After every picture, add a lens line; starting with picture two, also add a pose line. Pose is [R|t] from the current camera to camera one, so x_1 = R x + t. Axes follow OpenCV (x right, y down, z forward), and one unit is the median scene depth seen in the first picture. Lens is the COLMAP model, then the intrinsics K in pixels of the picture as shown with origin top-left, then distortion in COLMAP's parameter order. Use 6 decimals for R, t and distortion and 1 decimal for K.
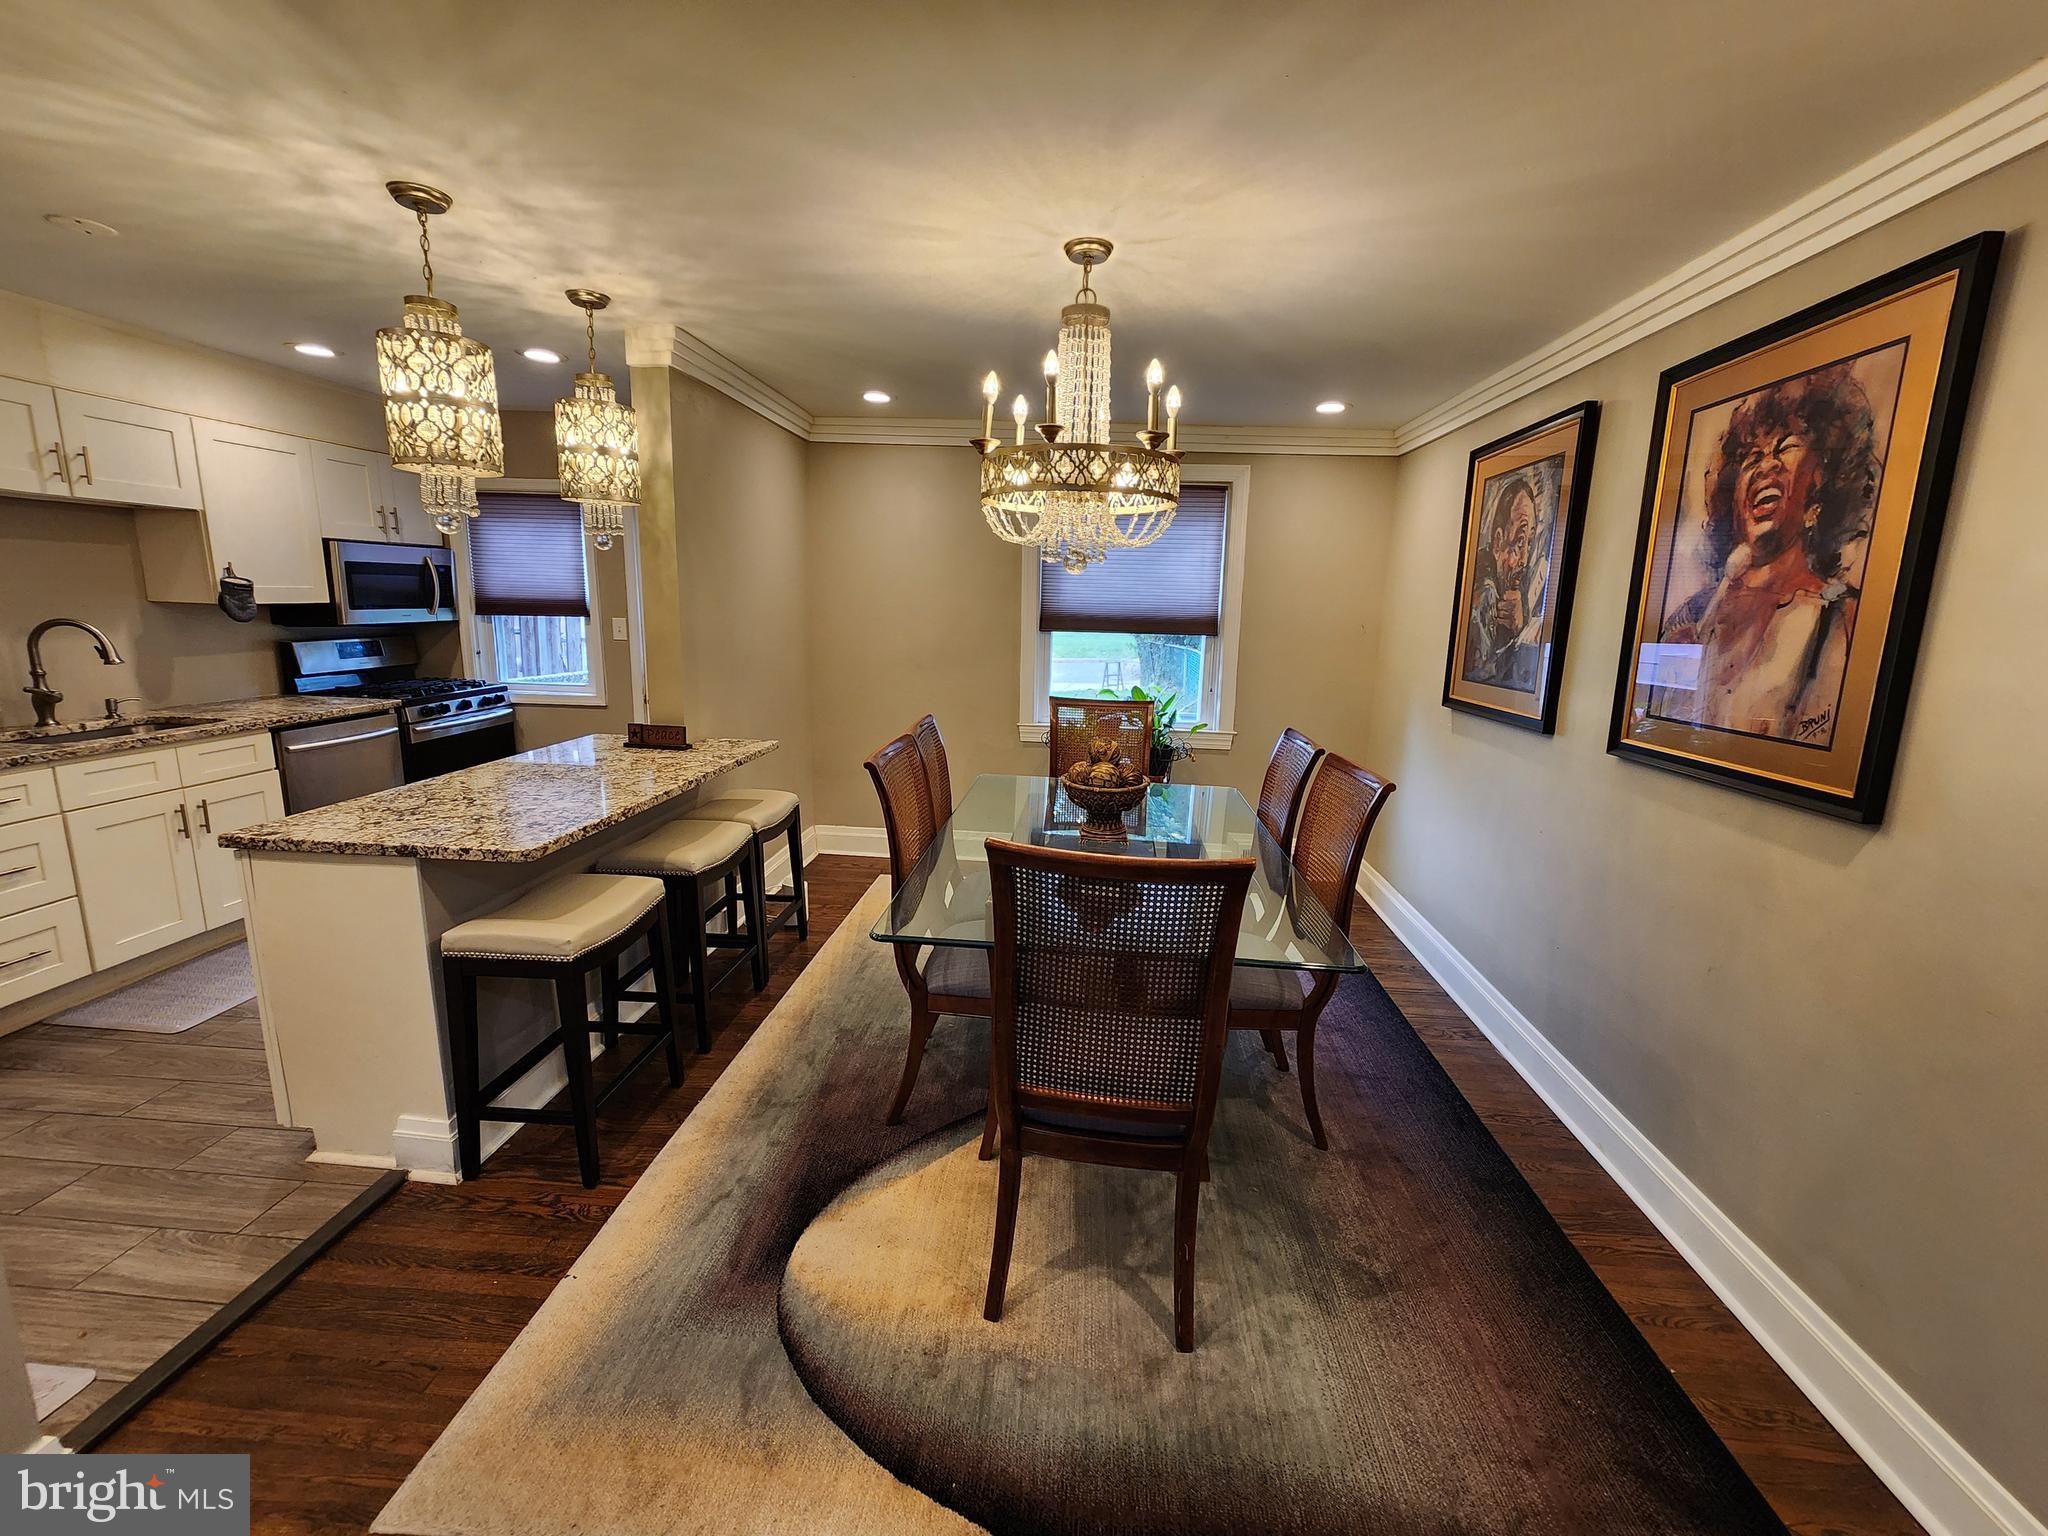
lens RADIAL K [[841.7, 0, 1024.0], [0, 841.7, 768.0], [0, 0, 1]] dist [0.002494, 0.000472]
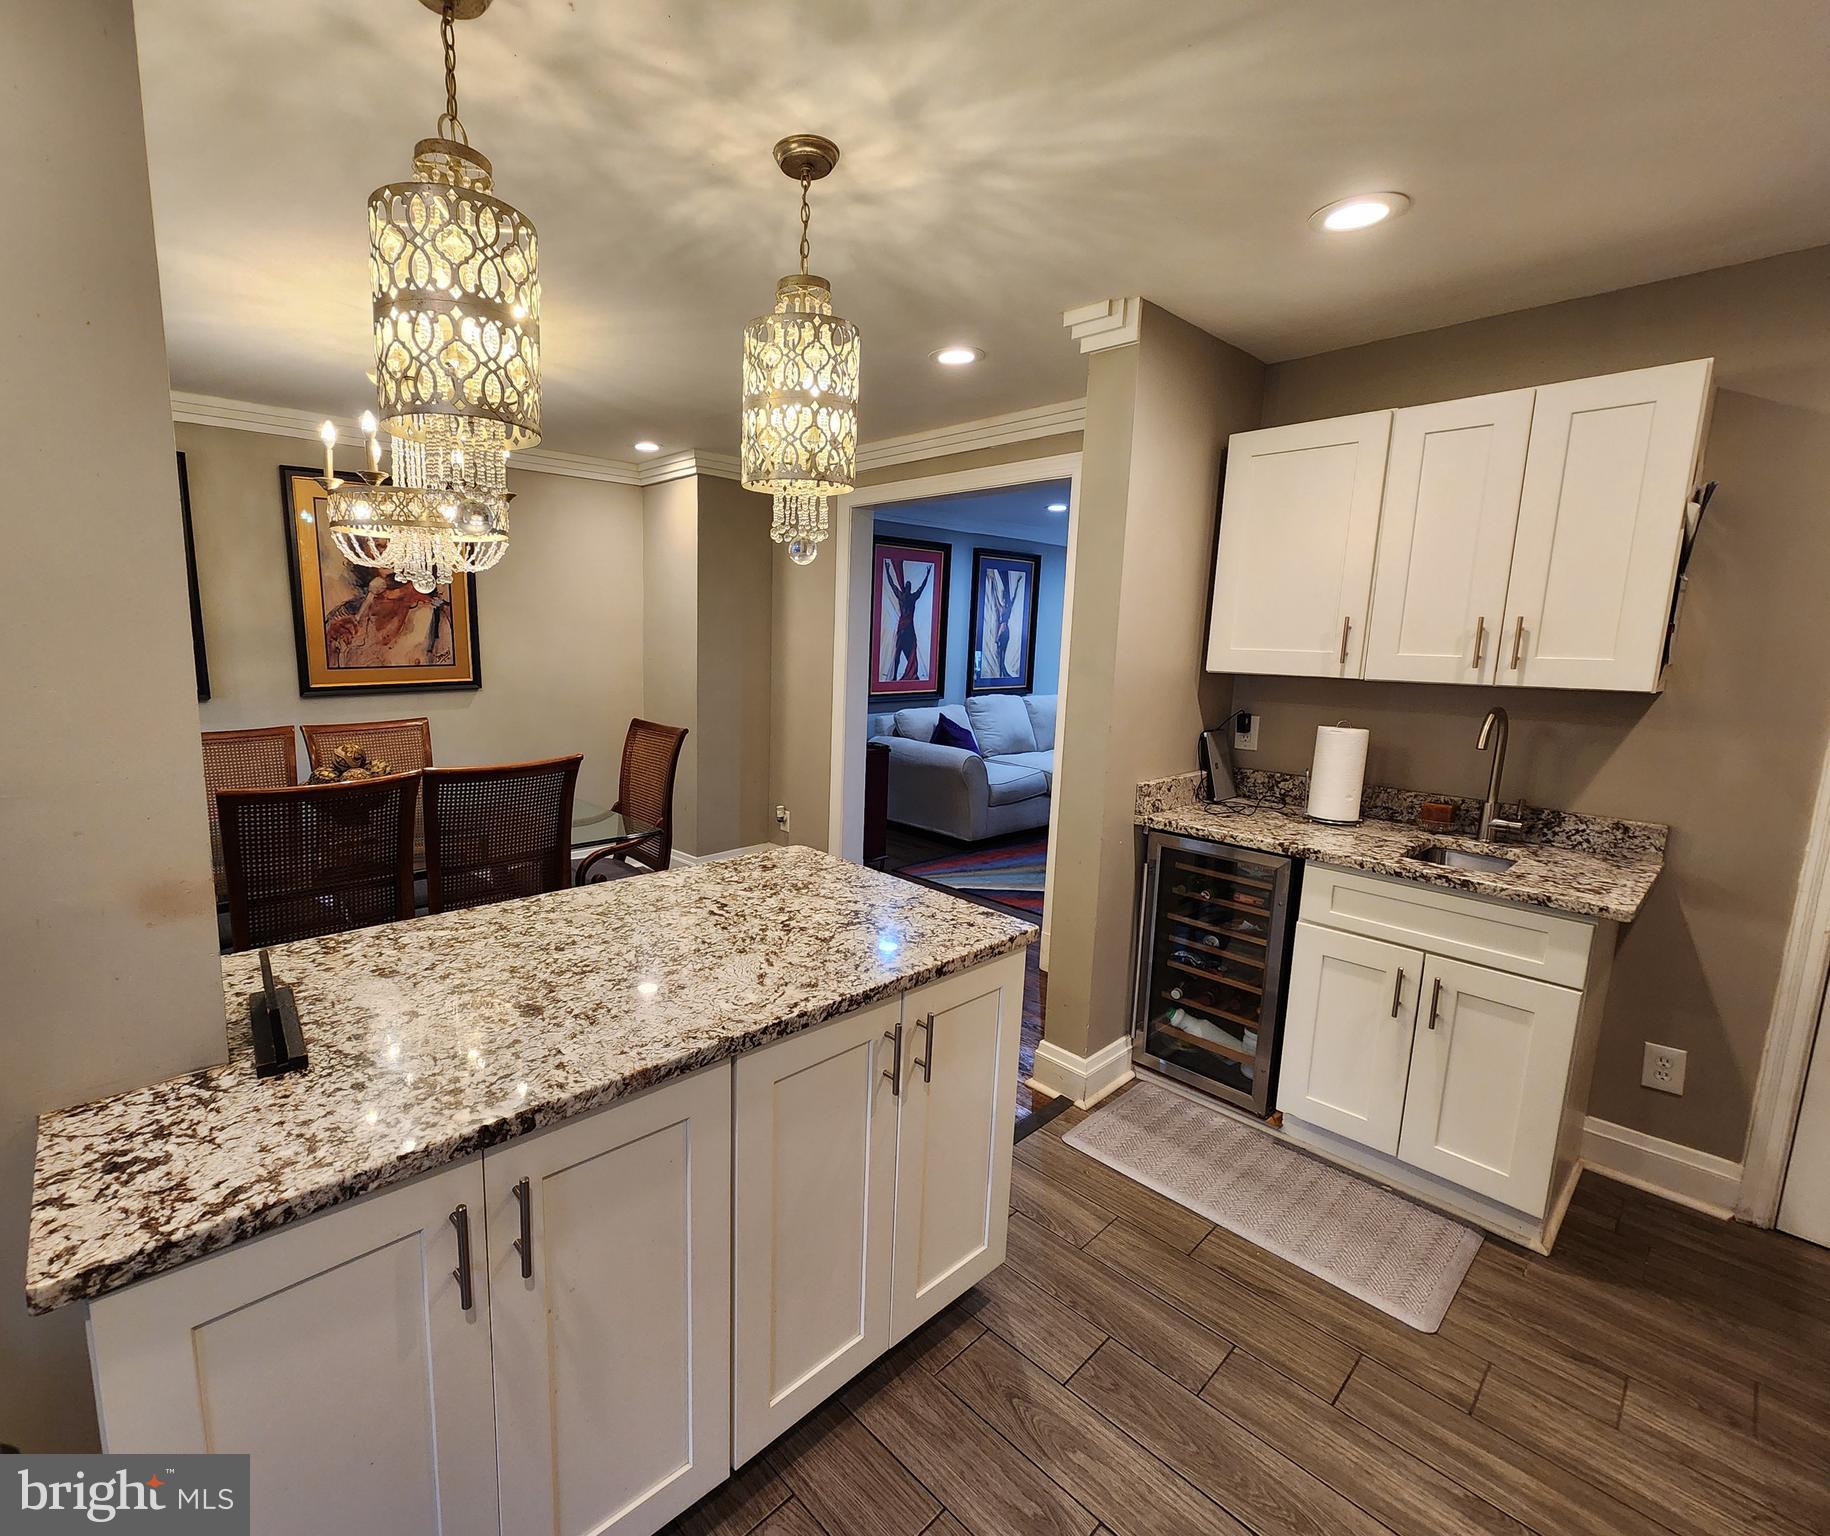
lens RADIAL K [[835.1, 0, 810.0], [0, 835.1, 760.5], [0, 0, 1]] dist [0.000280, 0.000009]
pose [[-0.709736, -0.155914, 0.686998, -1.166915], [0.100304, 0.942900, 0.317615, -0.323638], [-0.697290, 0.294332, -0.653571, 1.450883]]
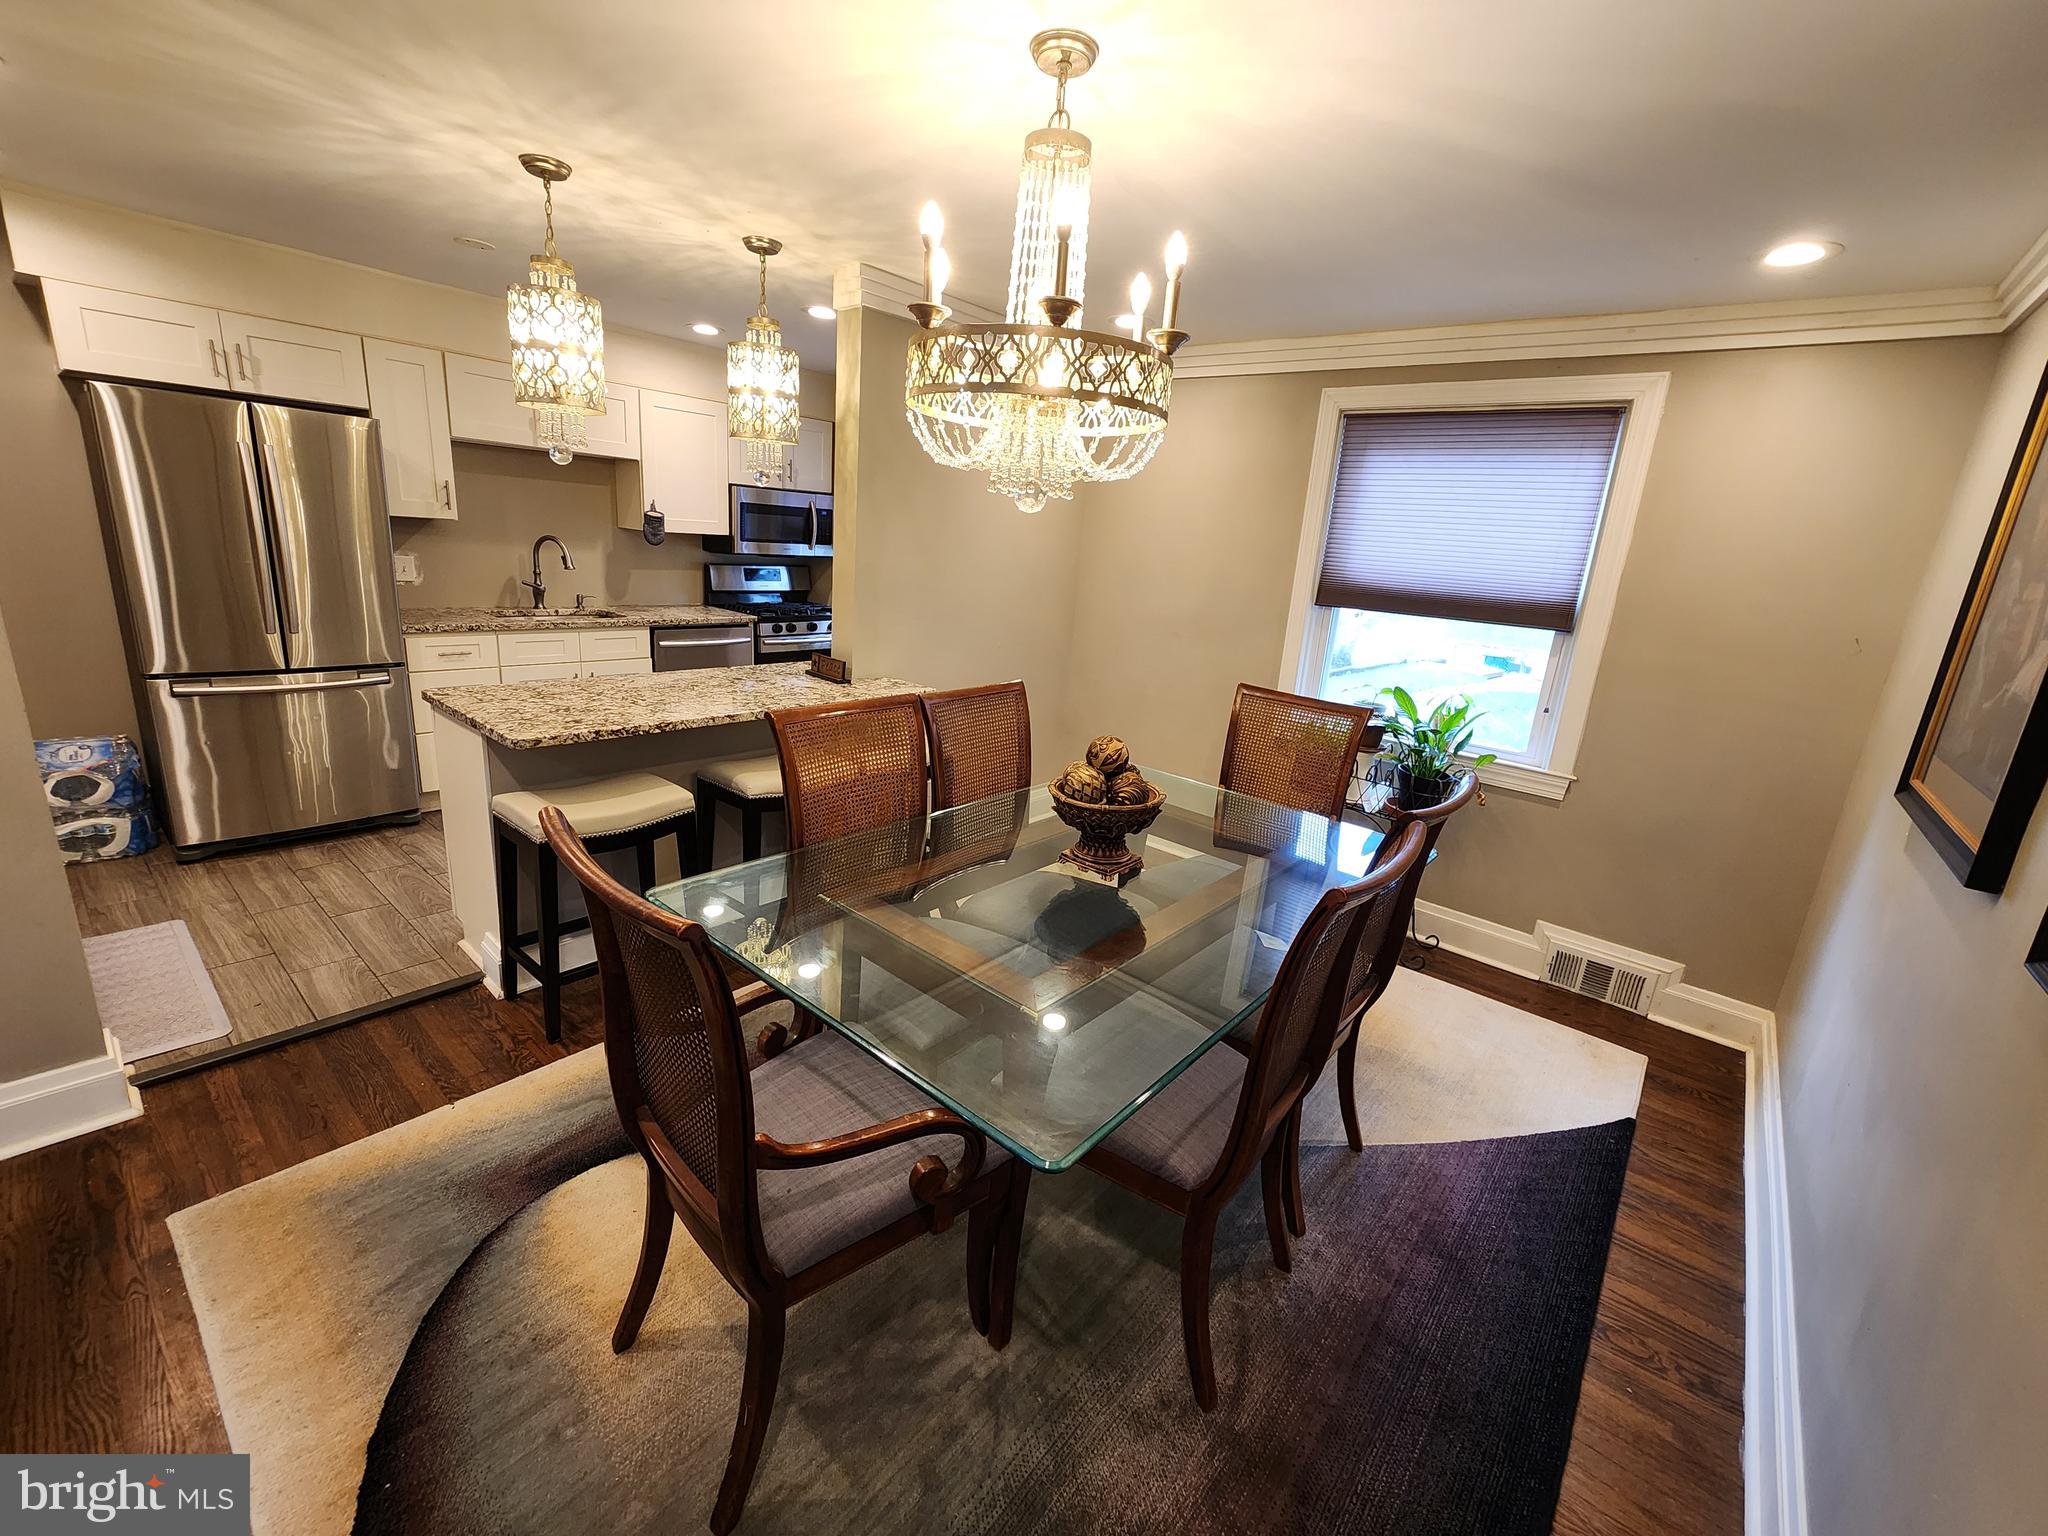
lens RADIAL K [[833.8, 0, 1021.1], [0, 833.8, 762.0], [0, 0, 1]] dist [-0.000405, 0.000034]
pose [[0.811931, 0.186562, -0.553139, 0.505986], [-0.168436, 0.982126, 0.084009, -0.069848], [0.558925, 0.024959, 0.828843, 0.374237]]
